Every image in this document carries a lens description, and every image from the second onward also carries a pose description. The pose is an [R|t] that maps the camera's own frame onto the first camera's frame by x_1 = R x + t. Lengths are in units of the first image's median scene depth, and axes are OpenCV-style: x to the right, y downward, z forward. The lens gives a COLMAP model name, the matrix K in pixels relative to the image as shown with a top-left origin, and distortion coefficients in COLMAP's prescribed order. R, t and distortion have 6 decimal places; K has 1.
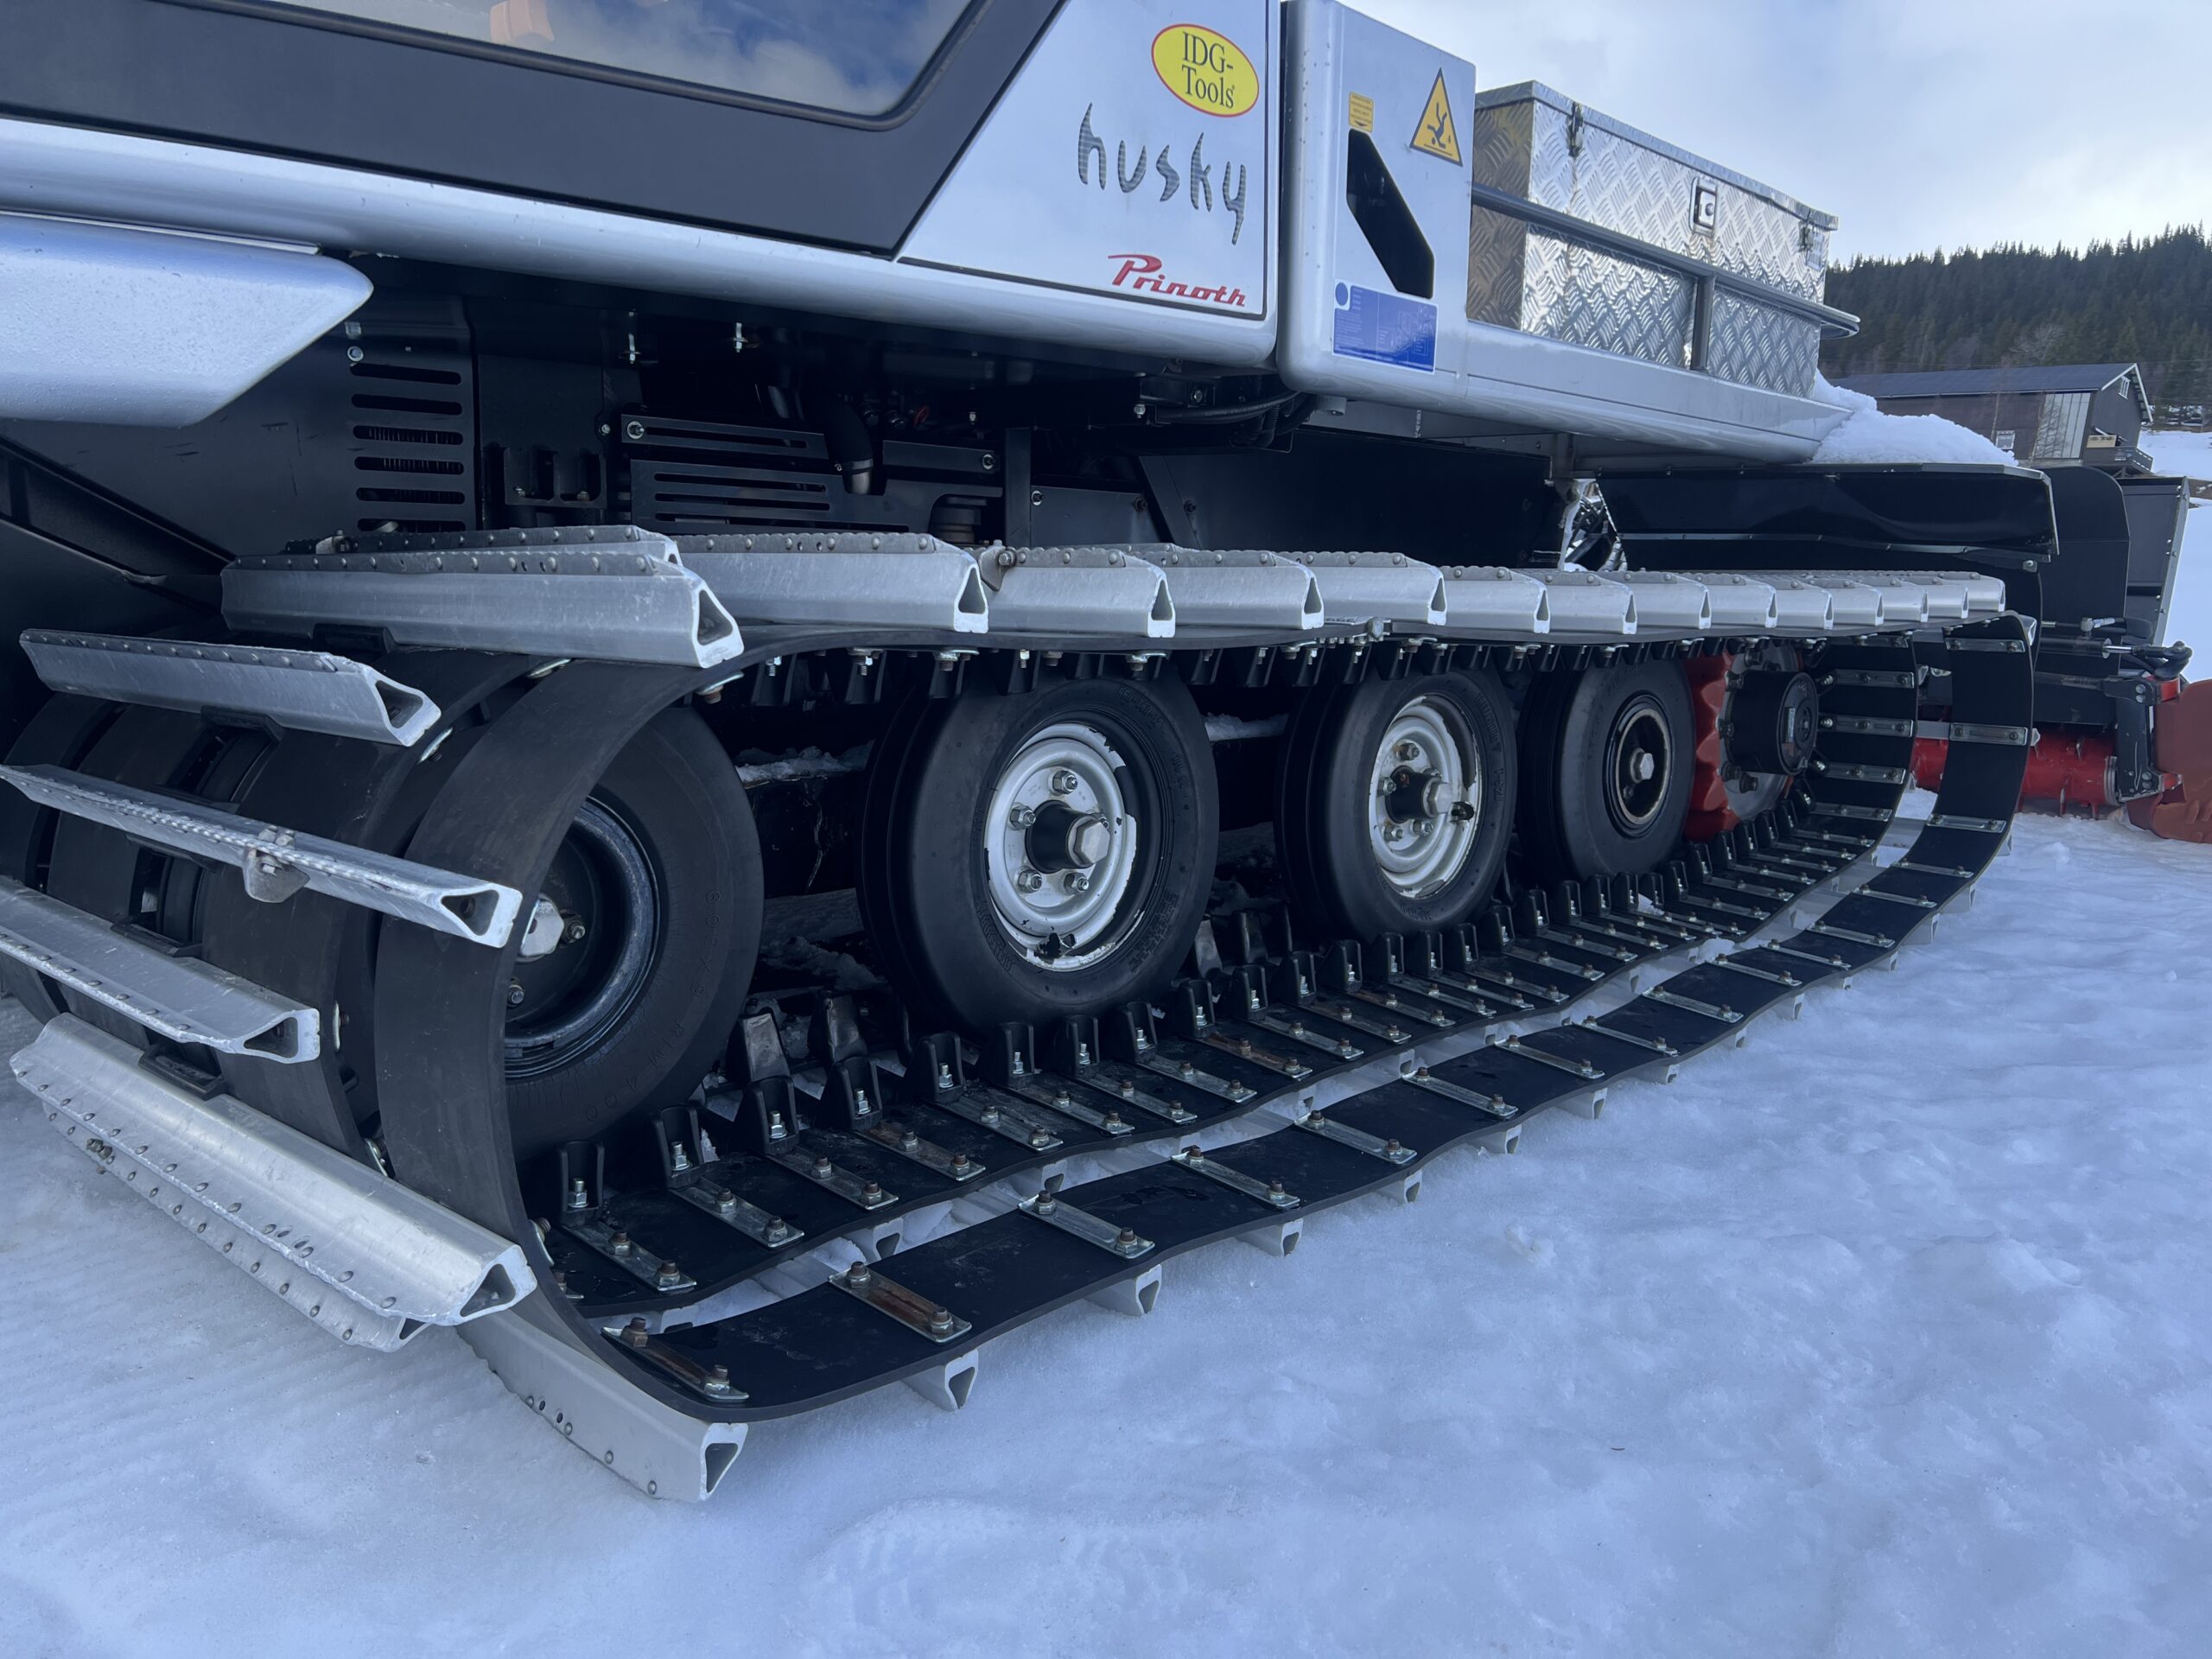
lens RADIAL K [[1705.7, 0, 1114.5], [0, 1705.7, 819.2], [0, 0, 1]] dist [0.036516, -0.034990]
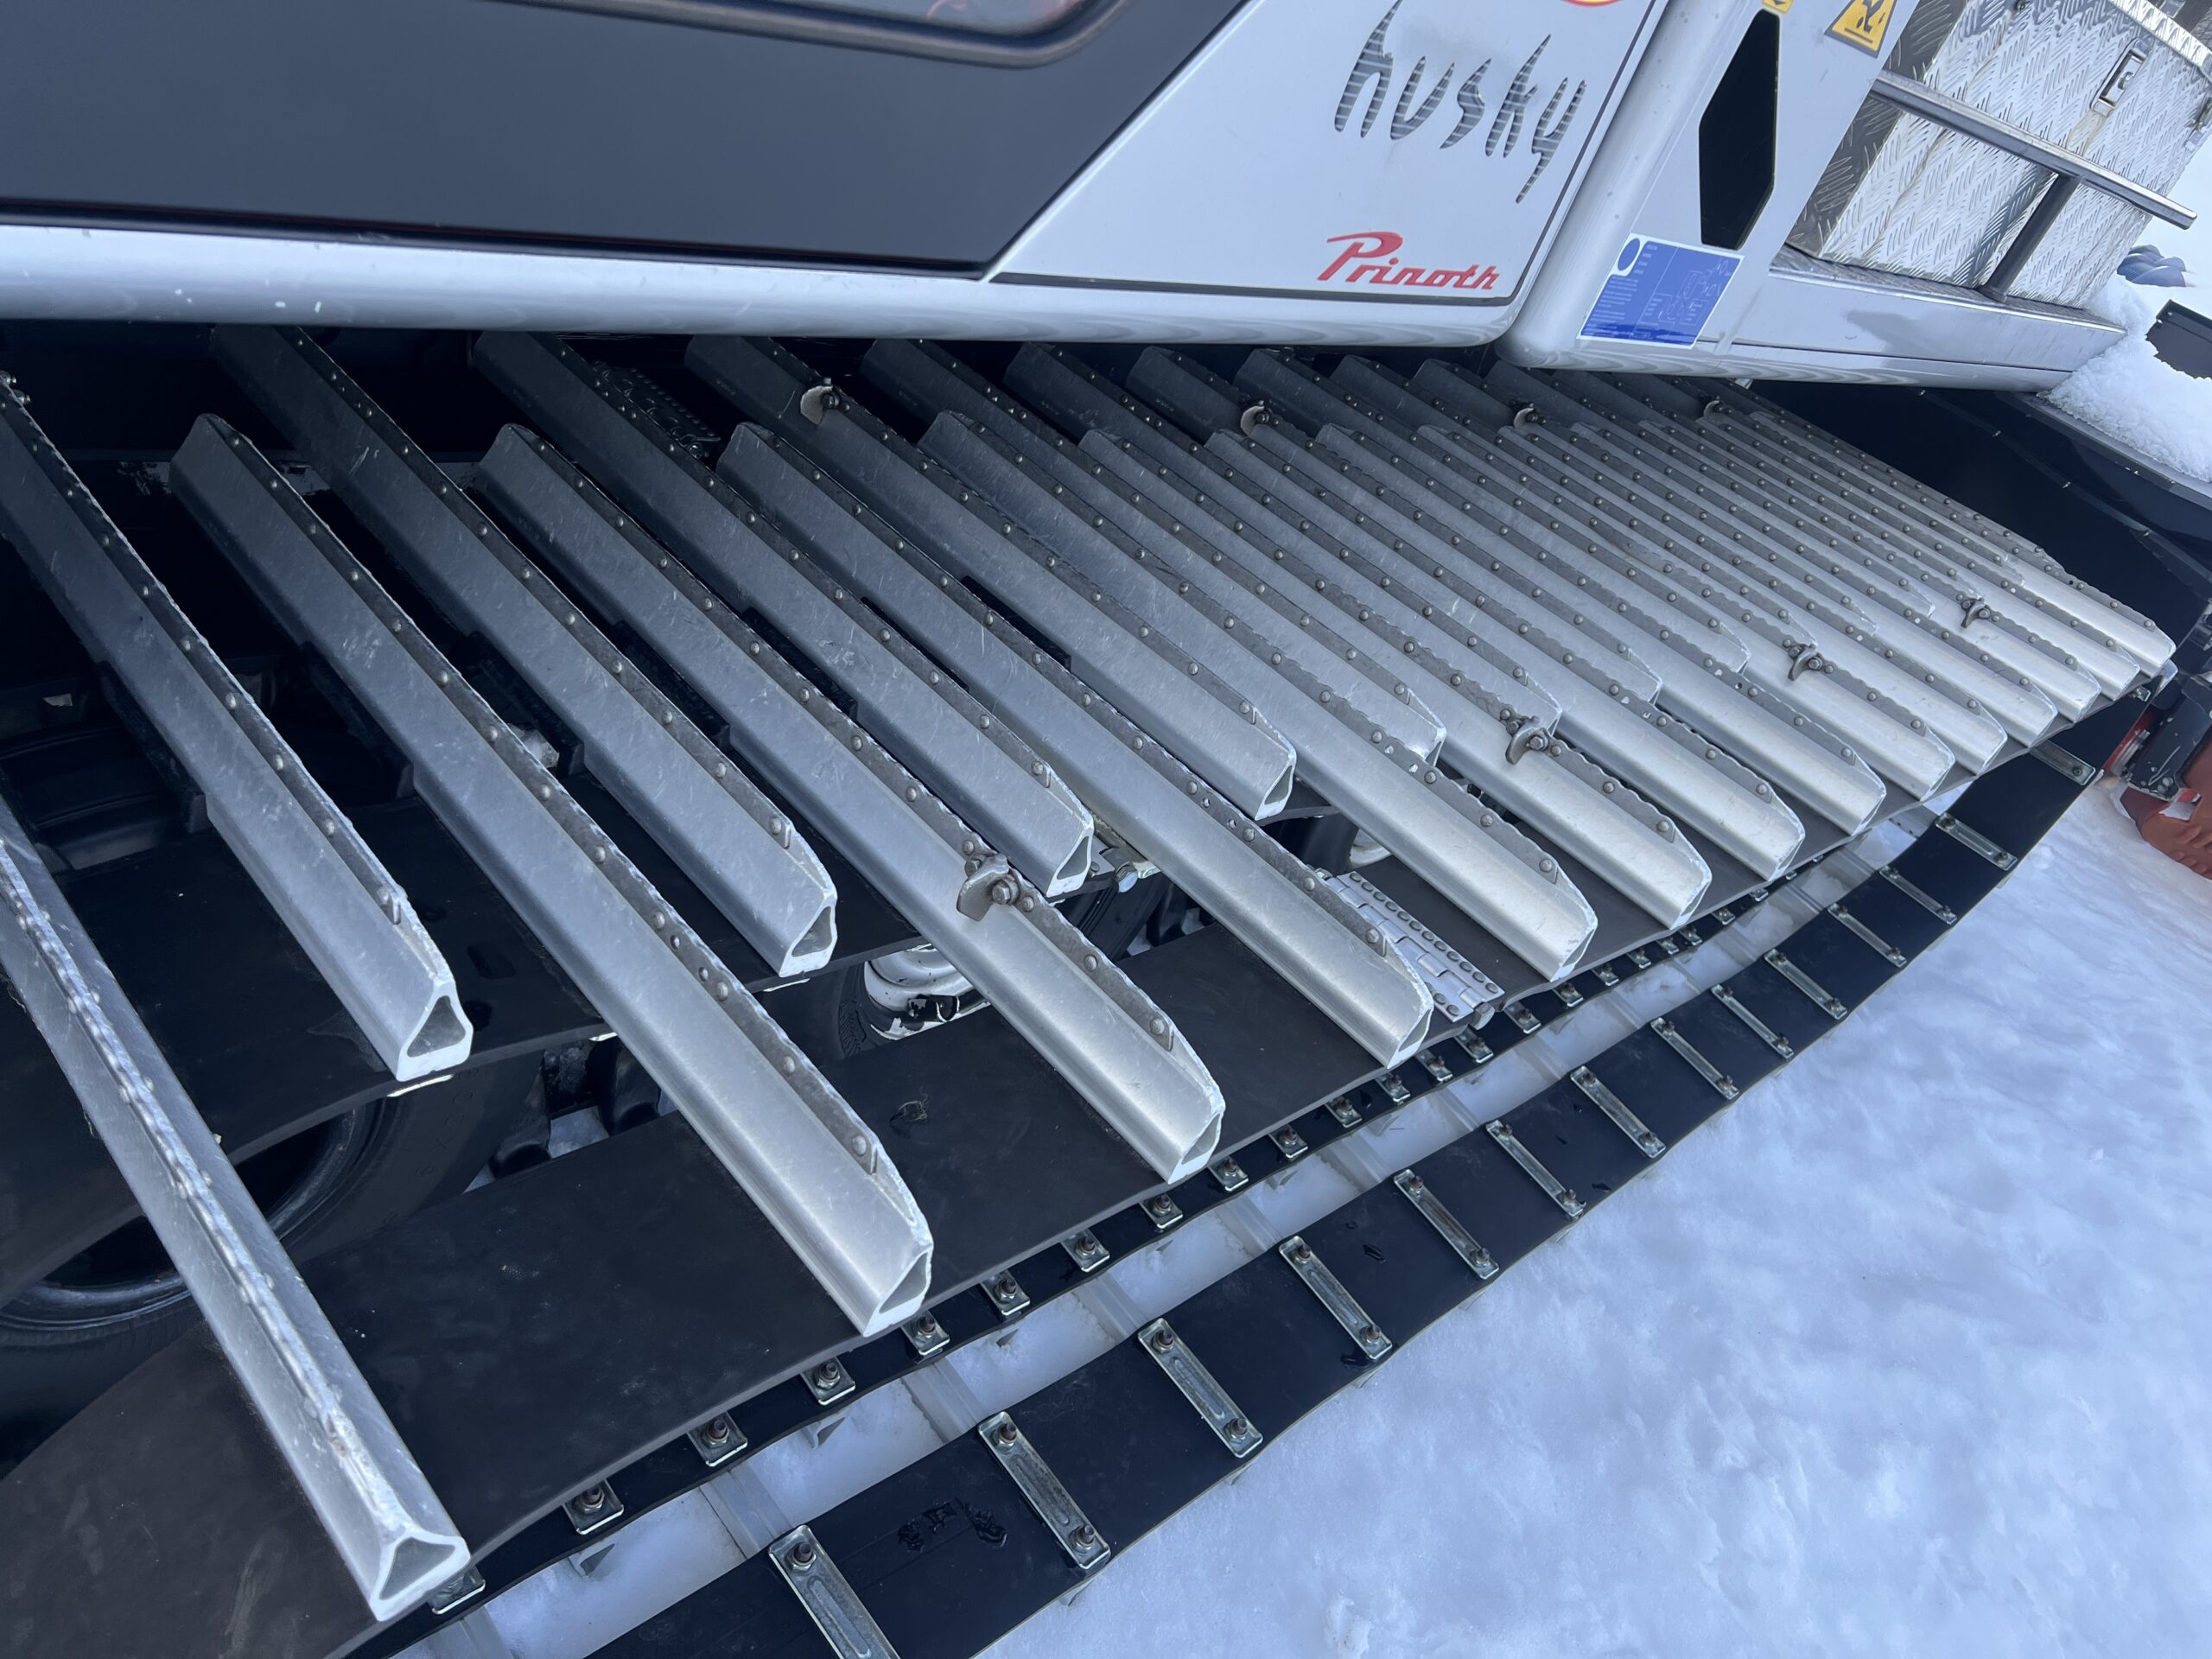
lens RADIAL K [[1705.7, 0, 1114.5], [0, 1705.7, 819.2], [0, 0, 1]] dist [0.036516, -0.034990]
pose [[0.942699, 0.302325, 0.141129, -0.068532], [-0.333572, 0.862755, 0.379979, -0.244647], [-0.006883, -0.405283, 0.914165, 0.240200]]
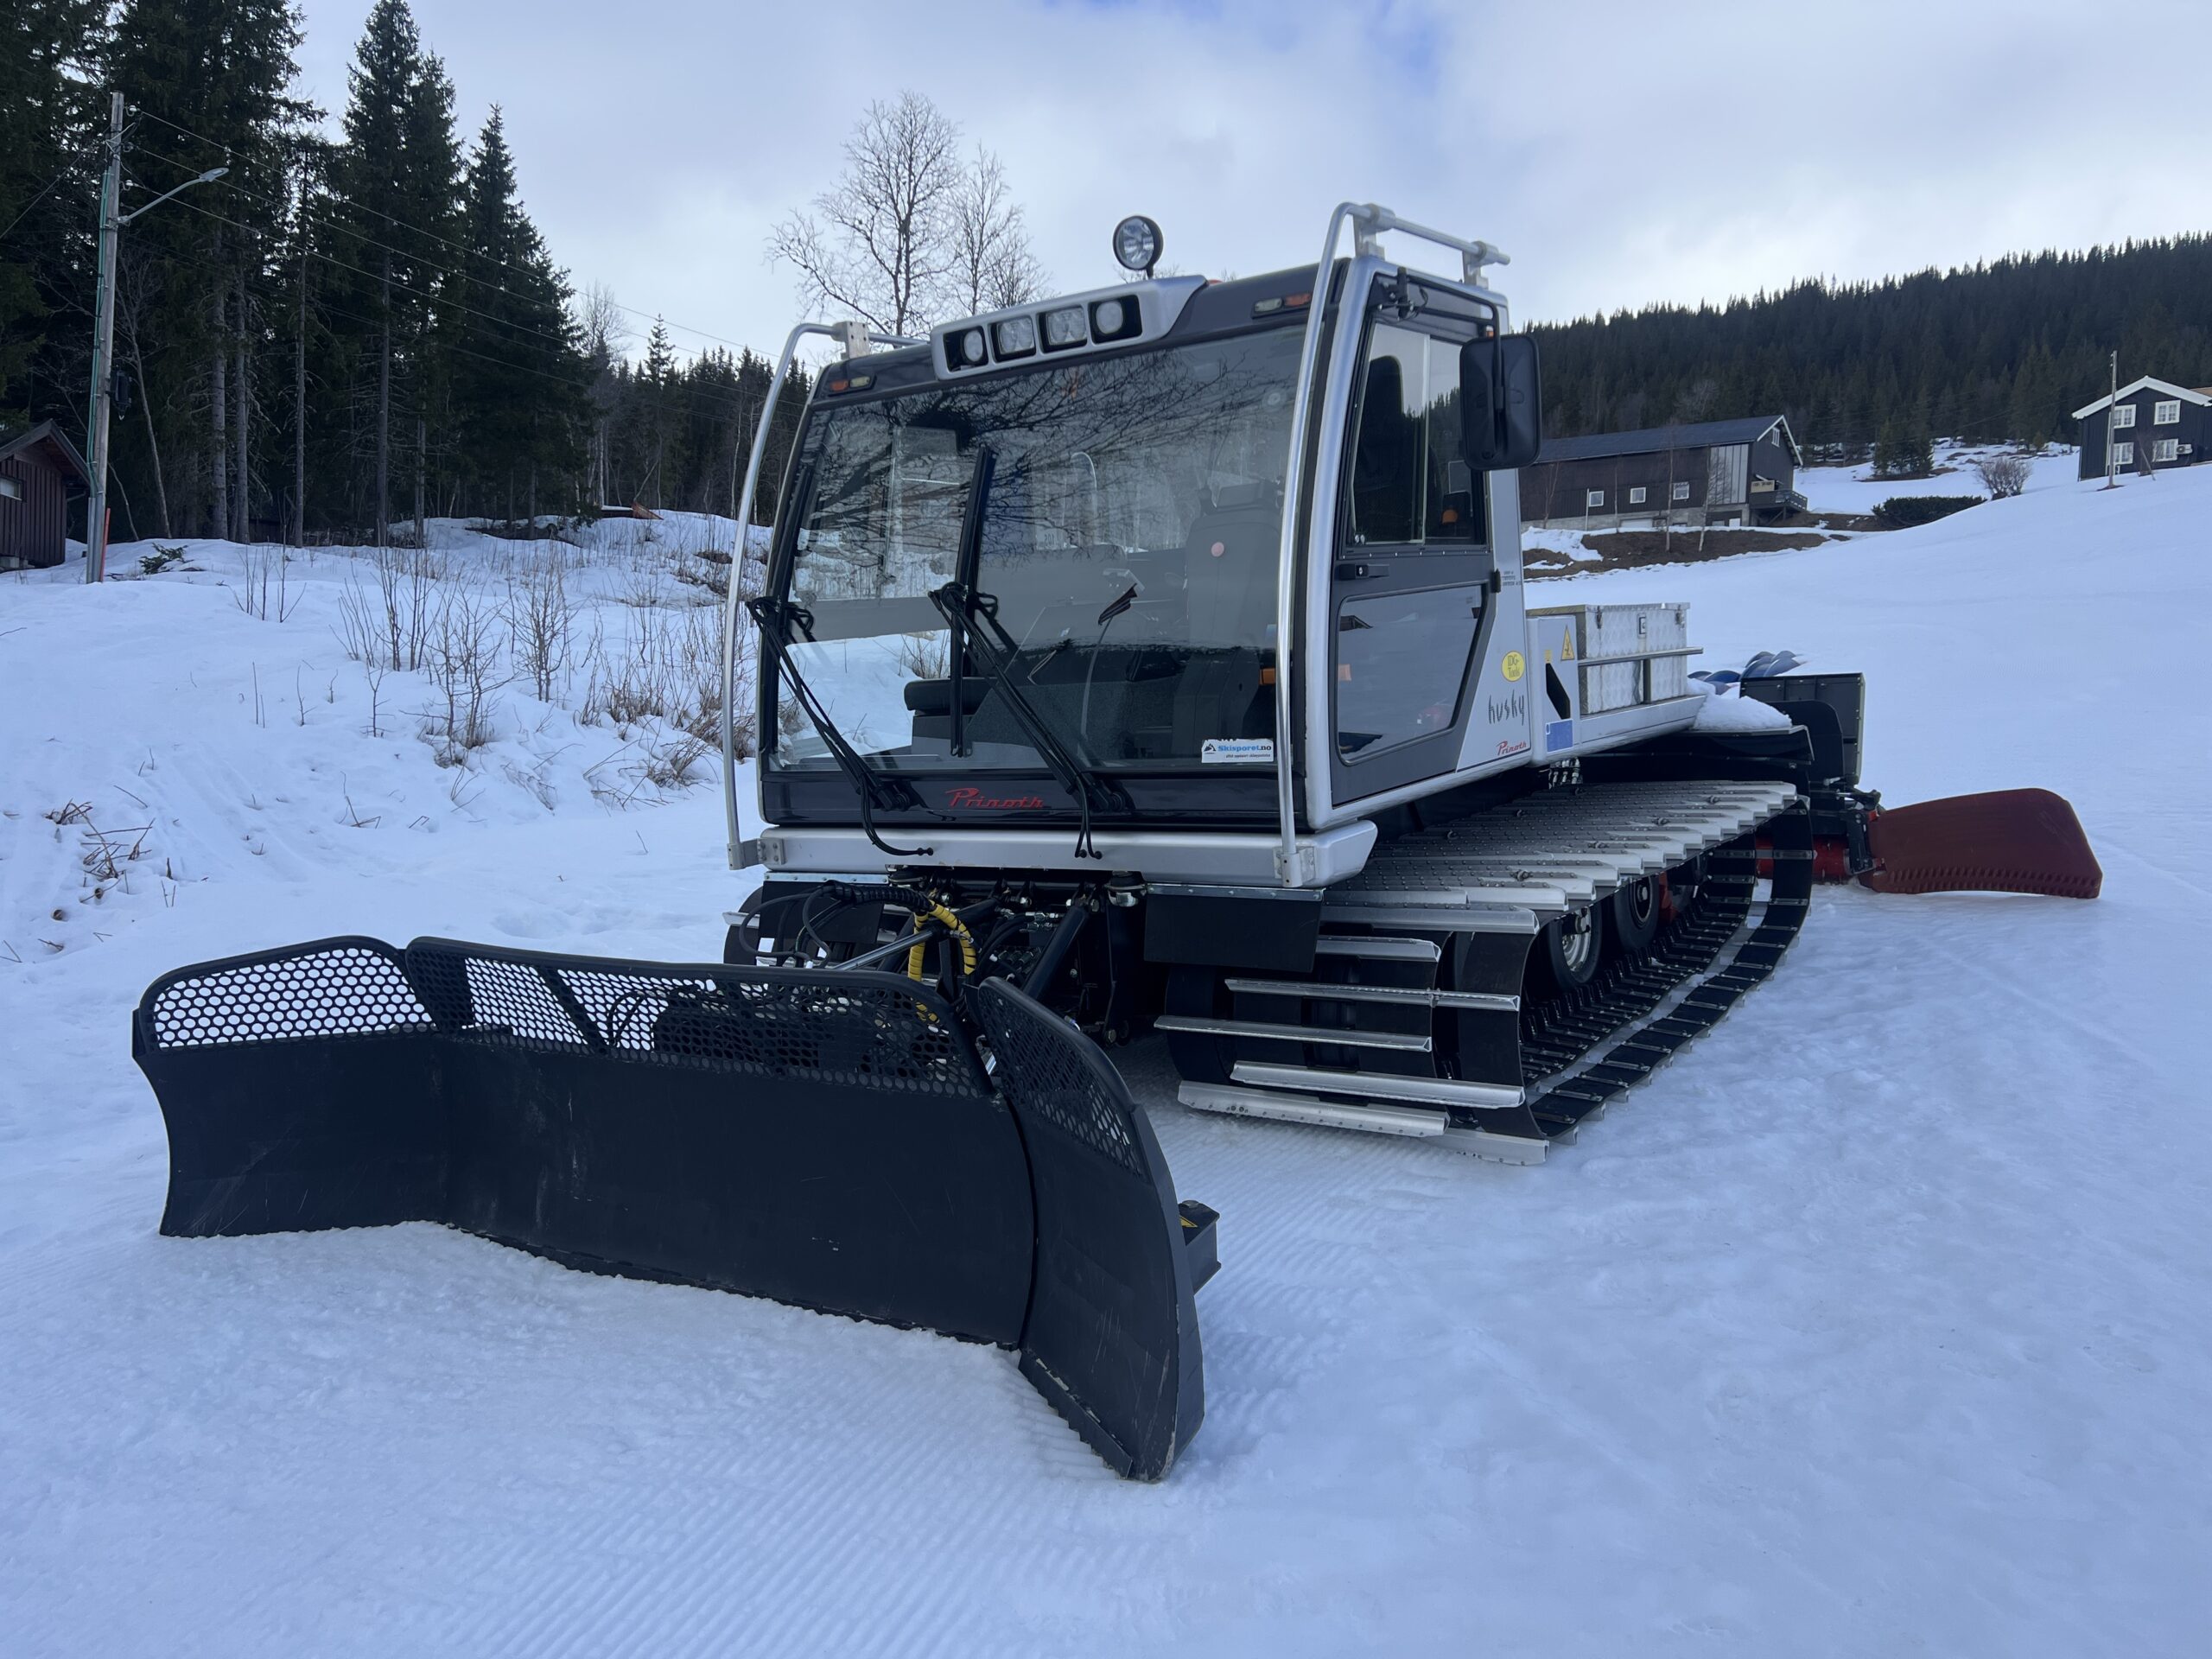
lens RADIAL K [[1712.5, 0, 1106.0], [0, 1712.5, 829.5], [0, 0, 1]] dist [0.021637, -0.005933]
pose [[0.985420, -0.098795, 0.138519, -0.675688], [0.104609, 0.993886, -0.035326, -0.115006], [-0.134182, 0.049302, 0.989730, -1.063988]]
